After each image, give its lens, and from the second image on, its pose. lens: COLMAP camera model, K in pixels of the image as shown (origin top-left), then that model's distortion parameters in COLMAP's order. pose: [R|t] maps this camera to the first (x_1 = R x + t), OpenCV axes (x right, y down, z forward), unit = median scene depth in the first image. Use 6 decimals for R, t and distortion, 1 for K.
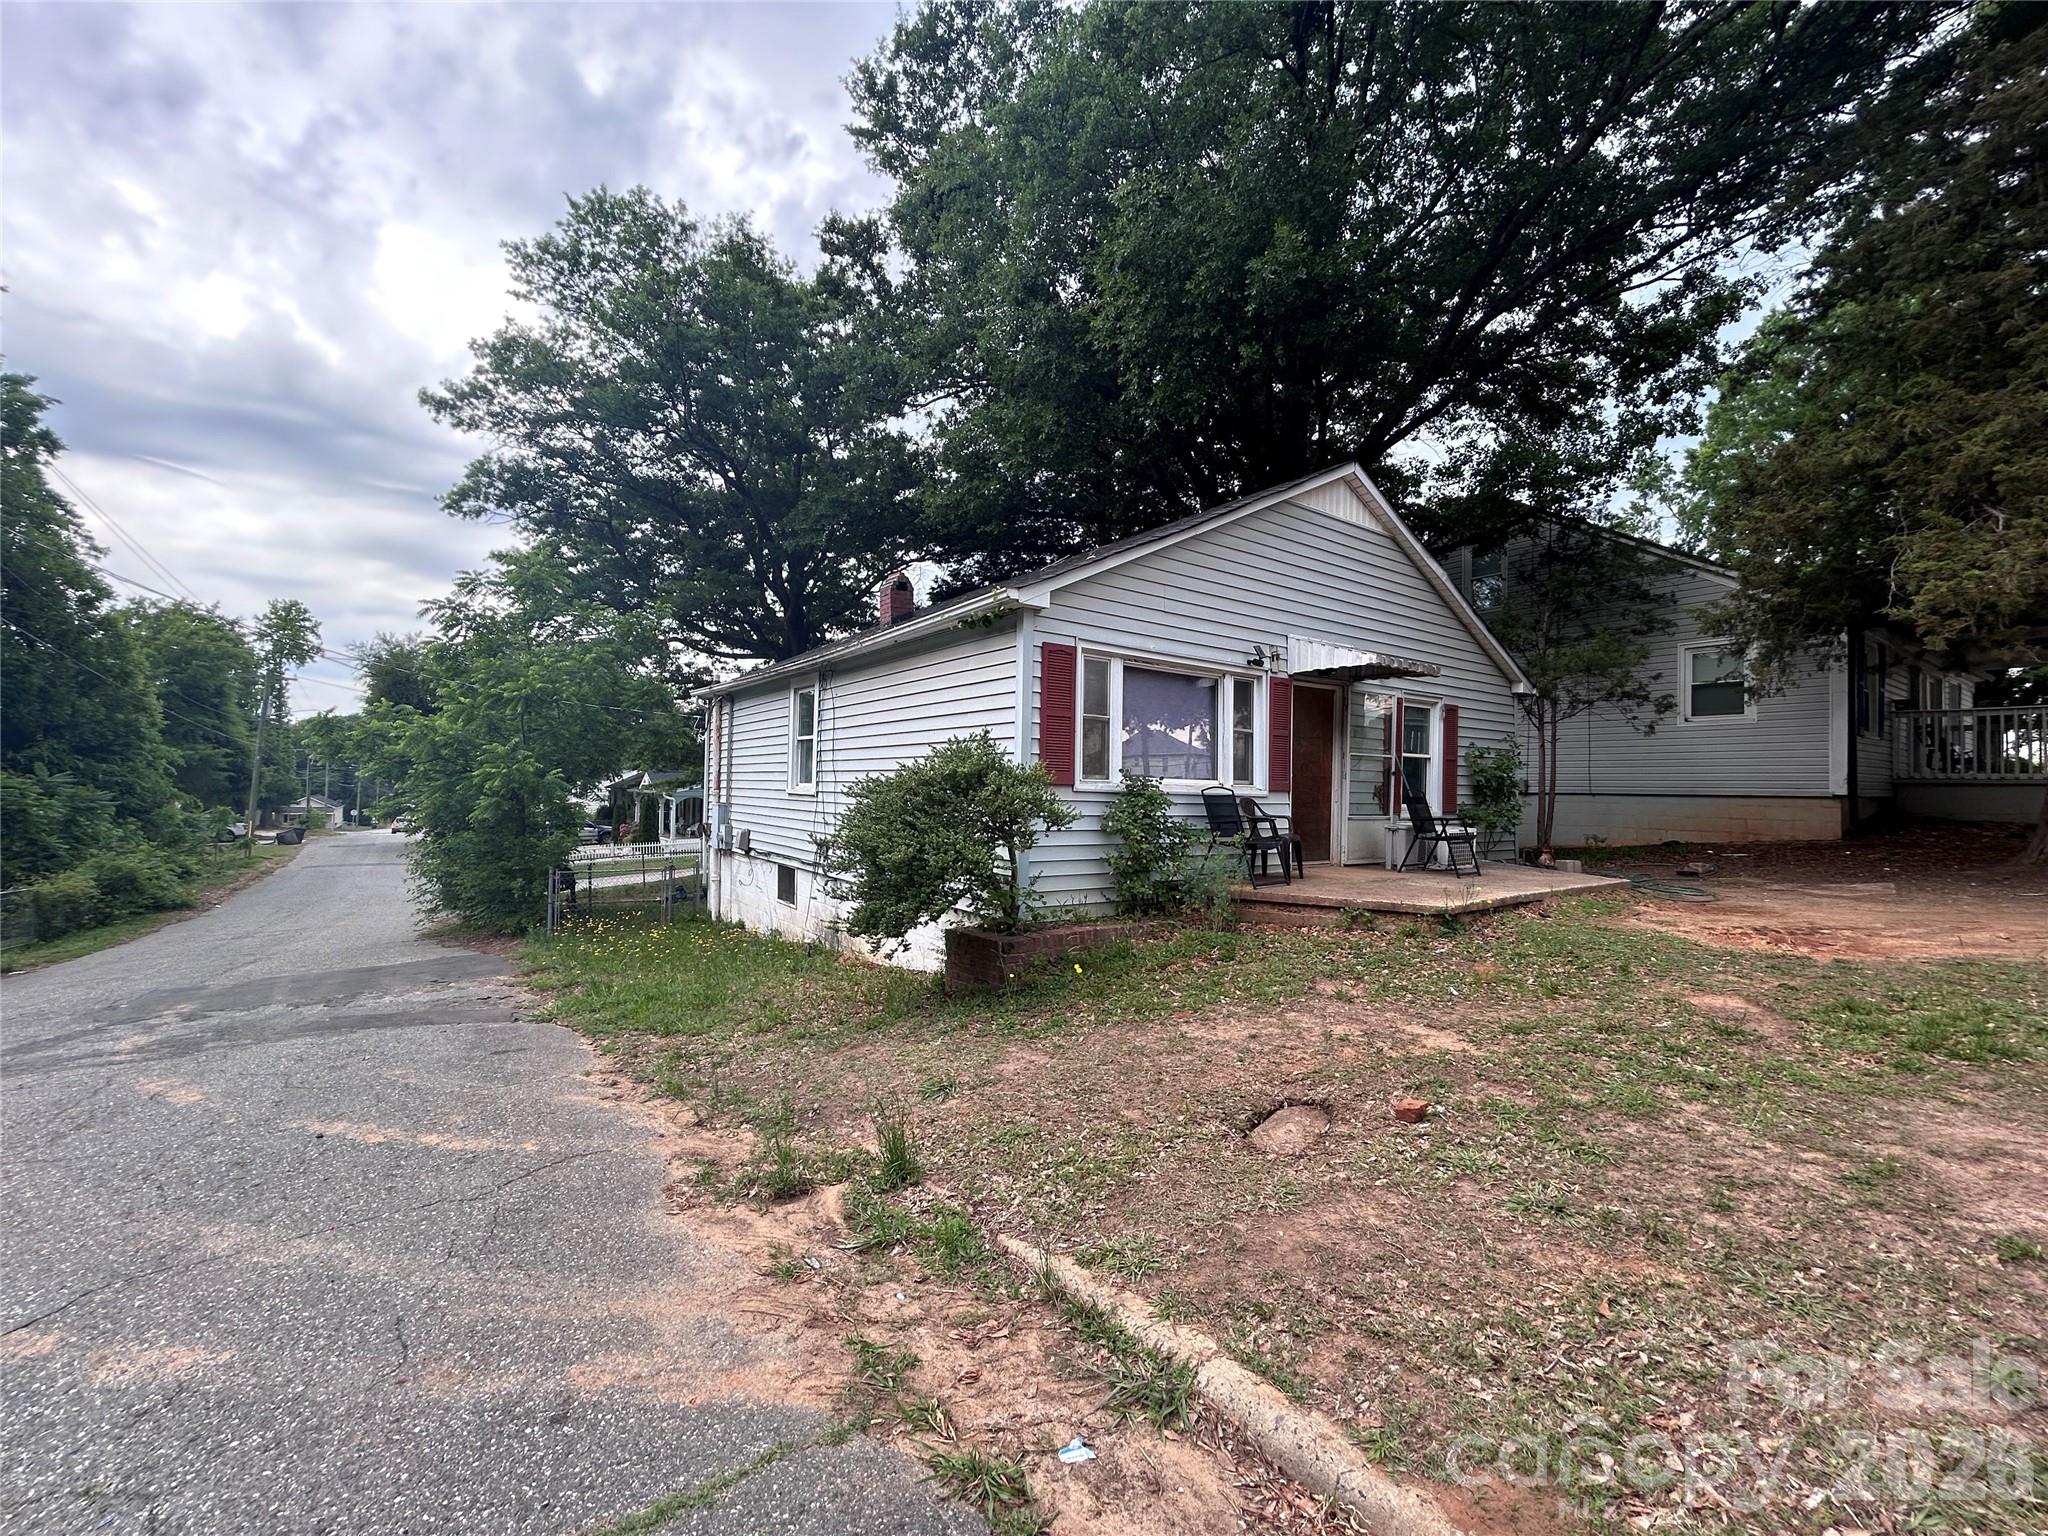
lens RADIAL K [[827.8, 0, 1014.2], [0, 827.8, 761.0], [0, 0, 1]] dist [-0.000721, 0.001882]
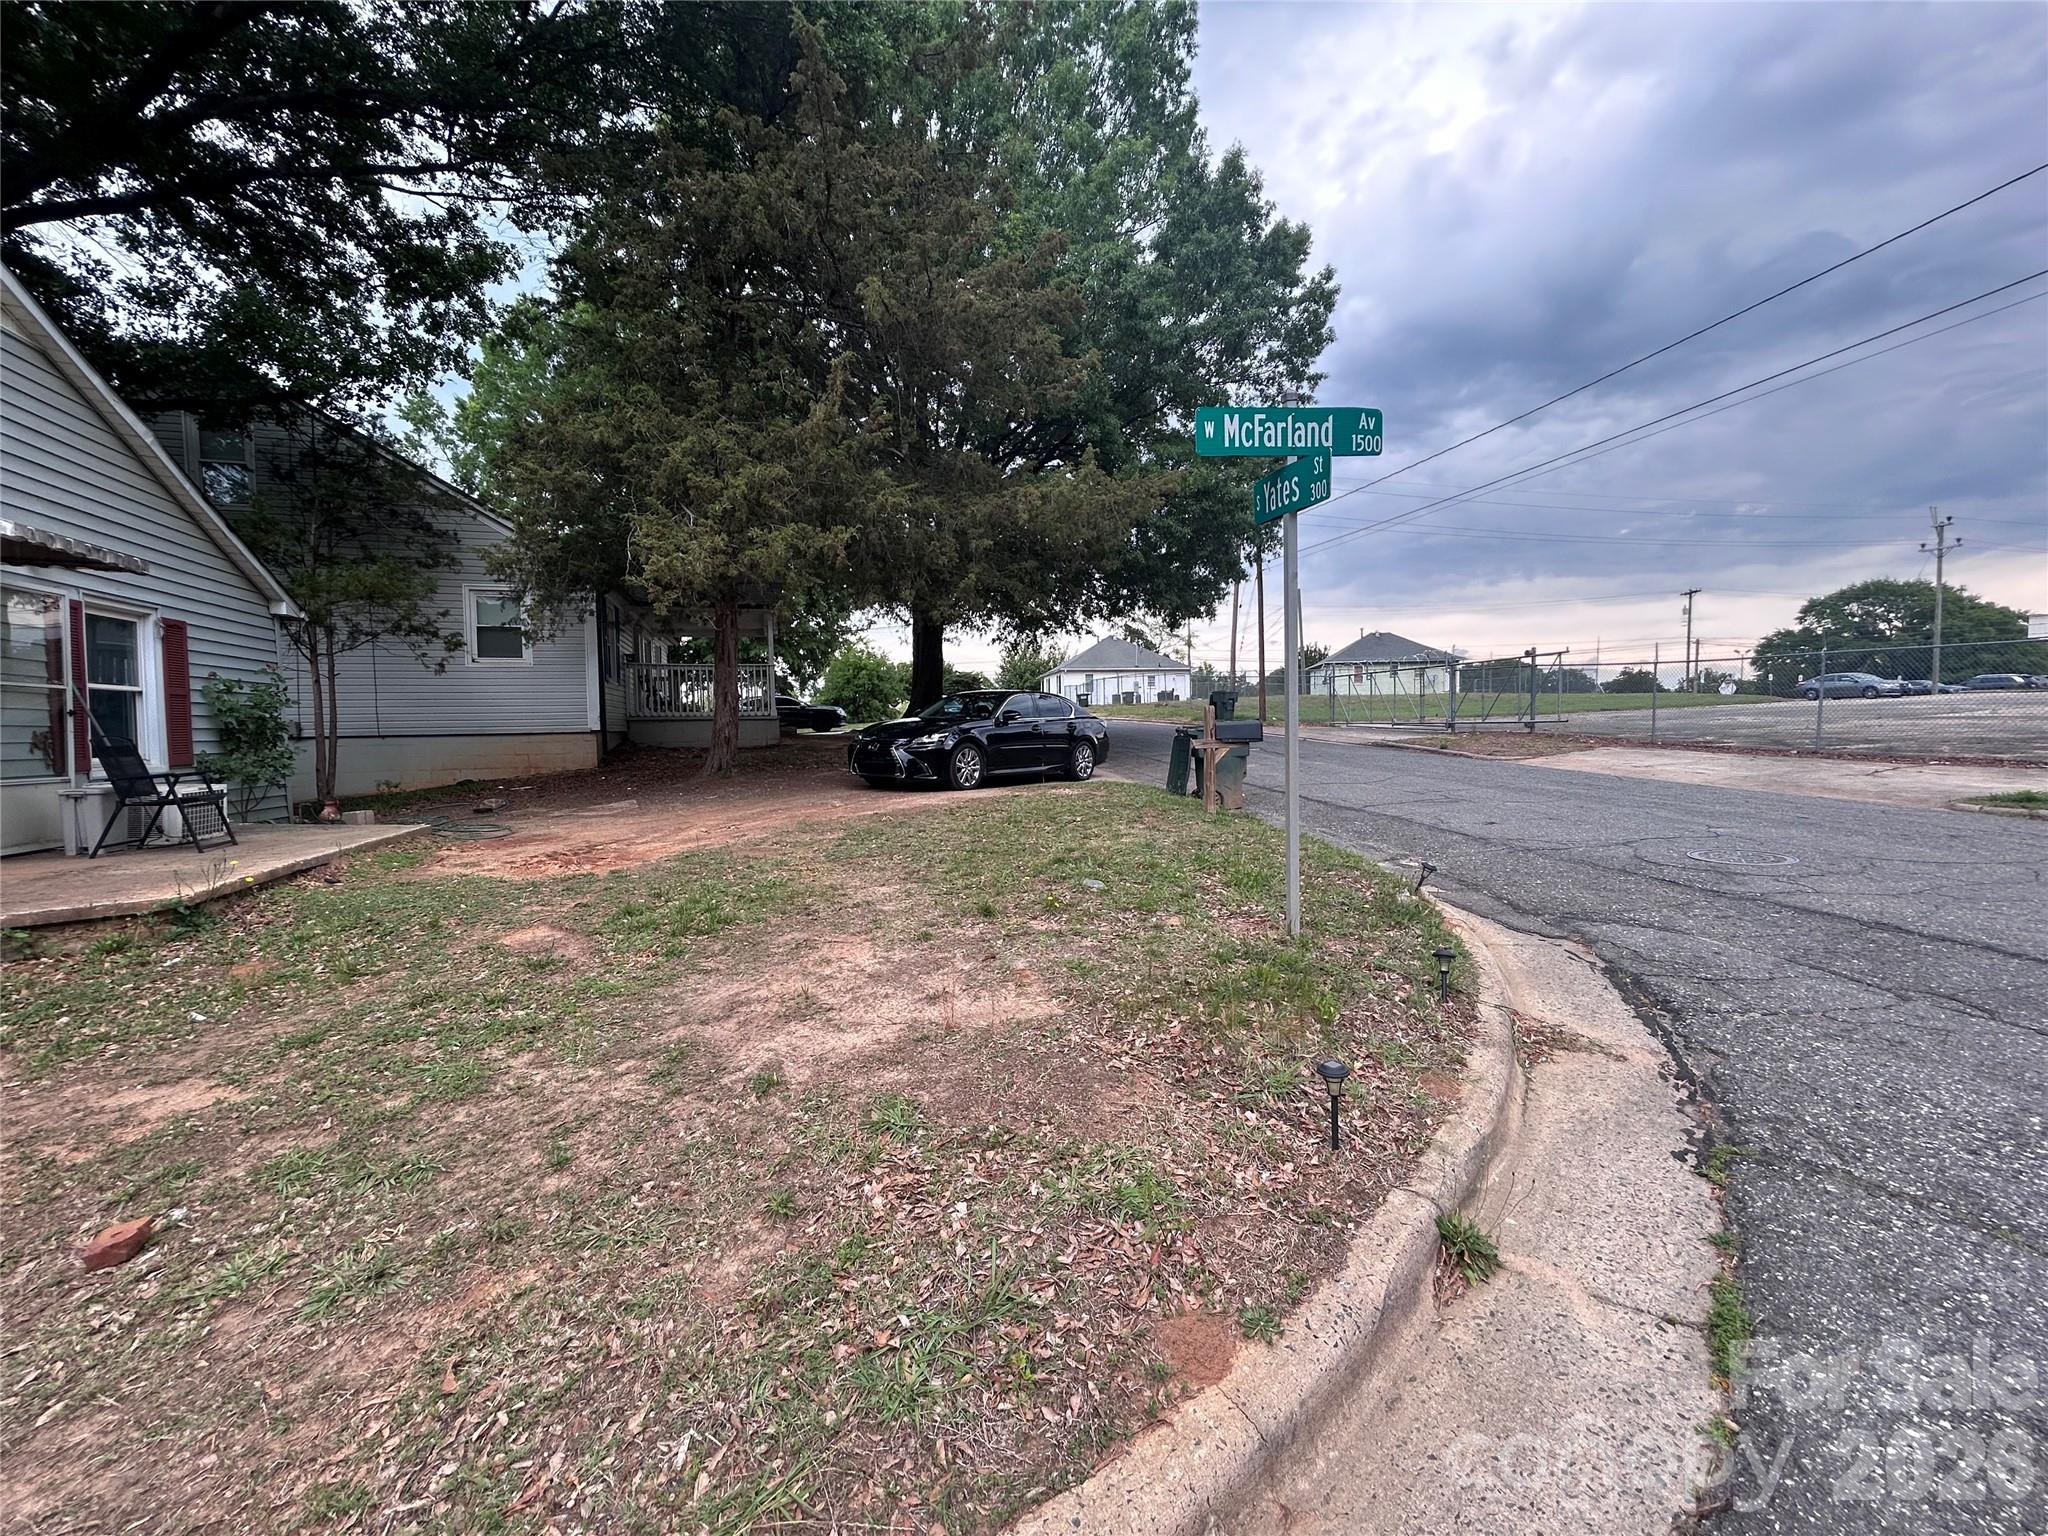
lens RADIAL K [[827.8, 0, 1033.2], [0, 827.8, 770.8], [0, 0, 1]] dist [-0.000721, 0.001882]
pose [[0.287524, -0.070799, 0.955153, 0.043675], [-0.007124, 0.997078, 0.076051, 0.005702], [-0.957747, -0.028671, 0.286179, 0.070778]]
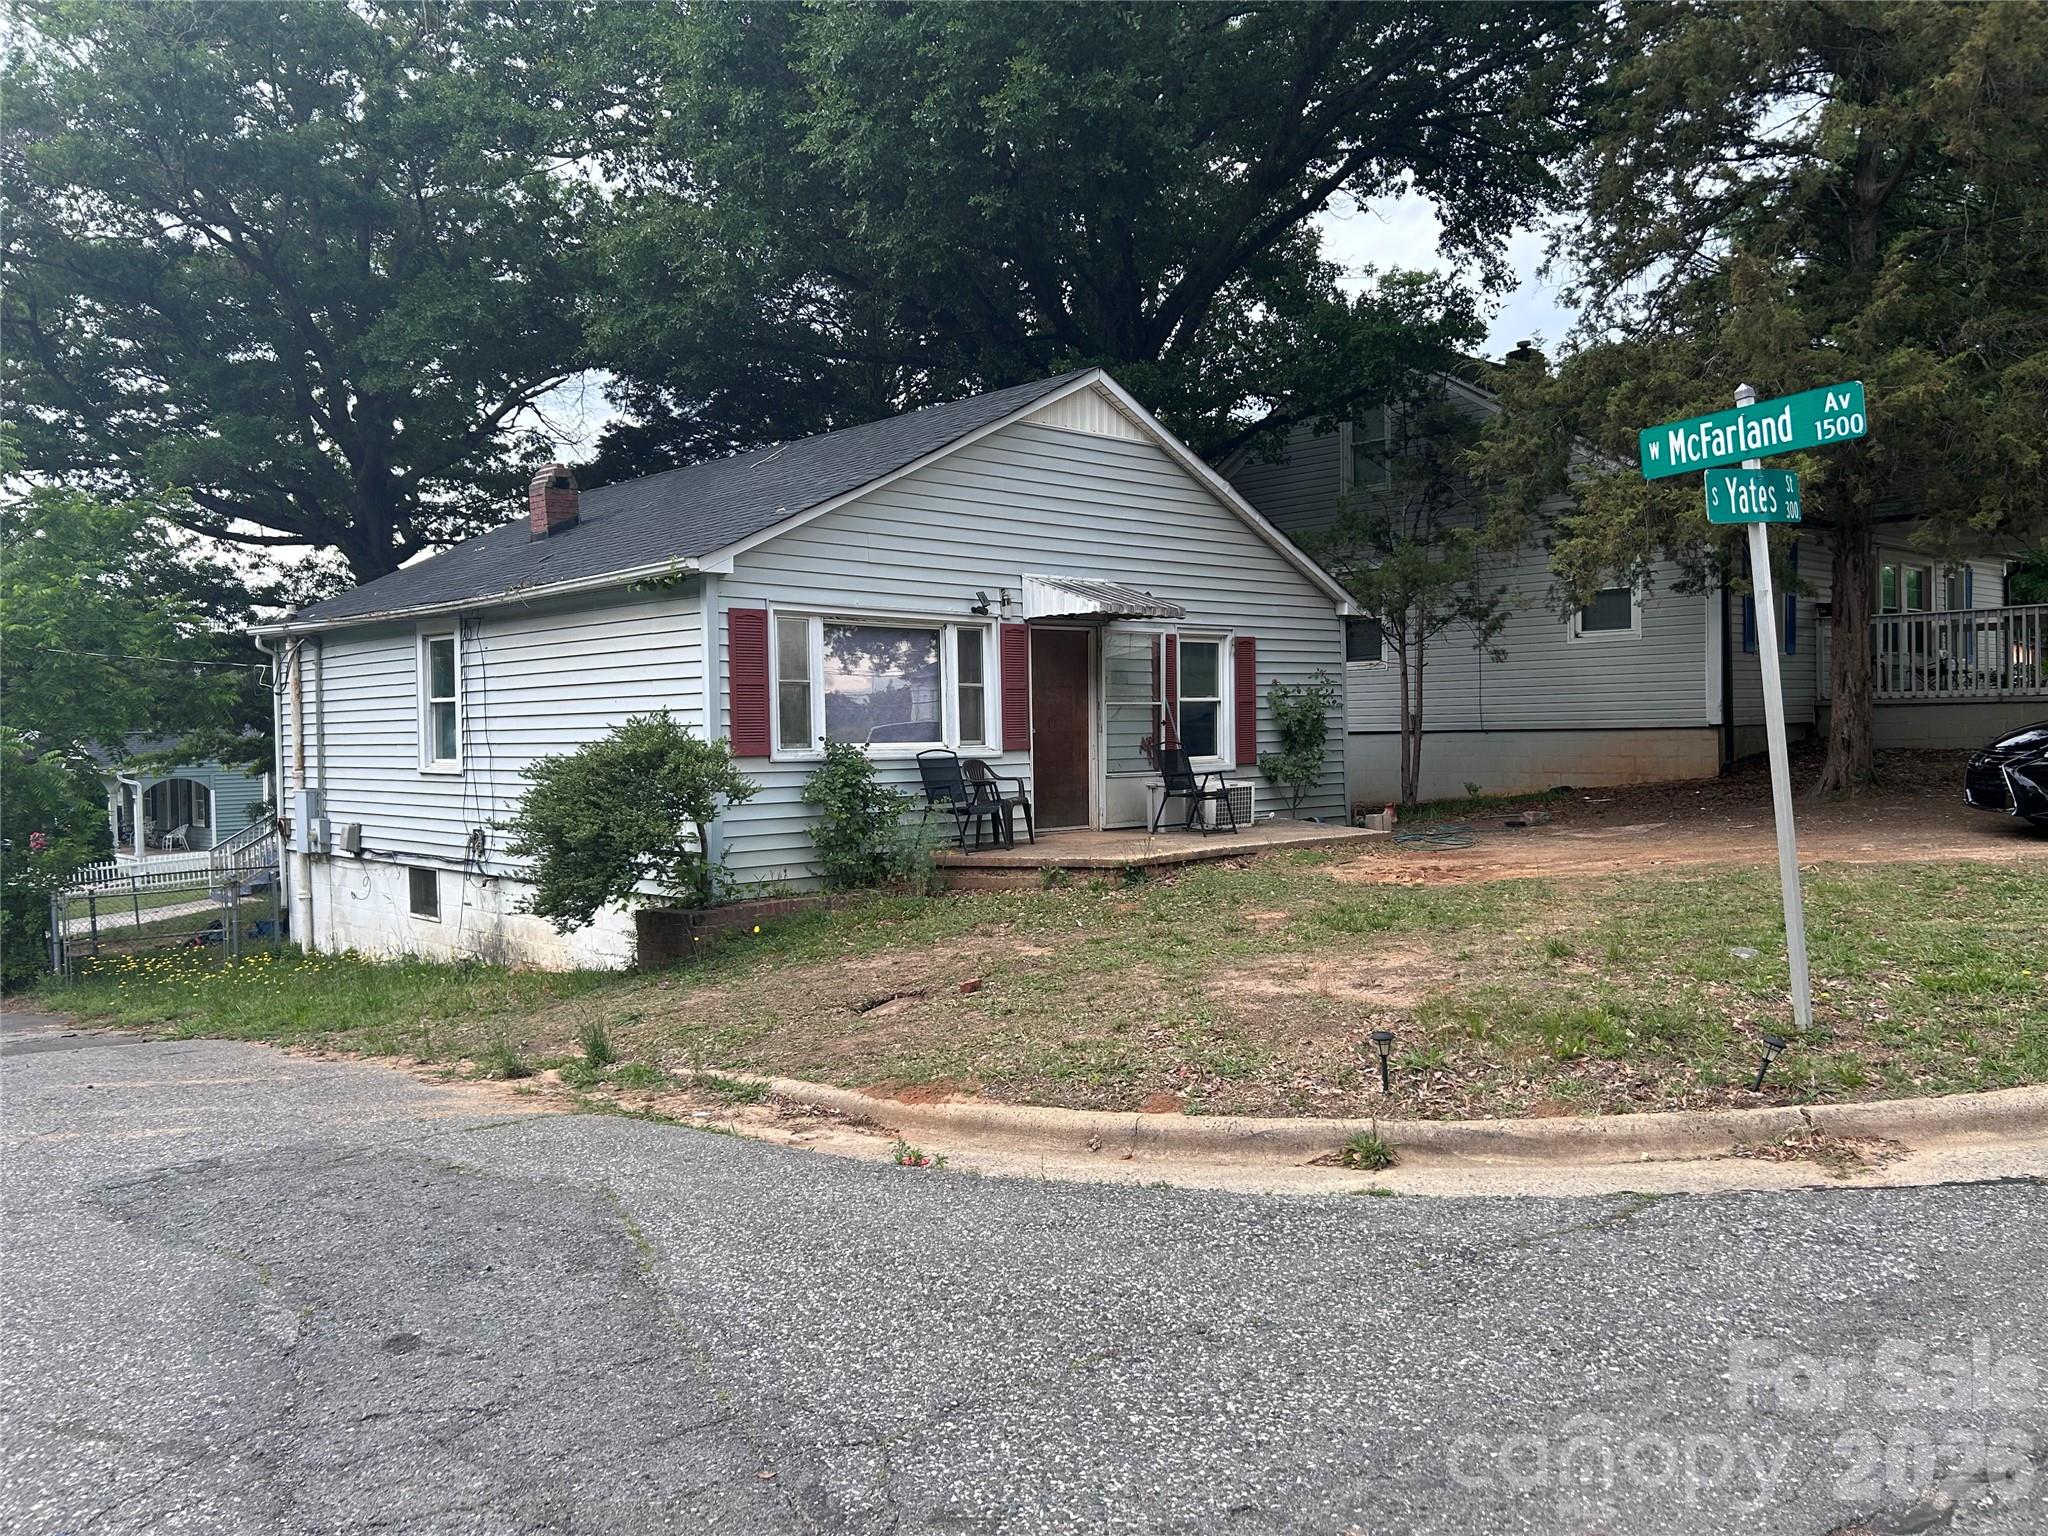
lens RADIAL K [[1539.7, 0, 1040.5], [0, 1539.7, 762.3], [0, 0, 1]] dist [0.051953, -0.016208]
pose [[0.985759, -0.039043, 0.163570, 0.073298], [0.030163, 0.997951, 0.056424, -0.044628], [-0.165438, -0.050687, 0.984917, -0.660911]]
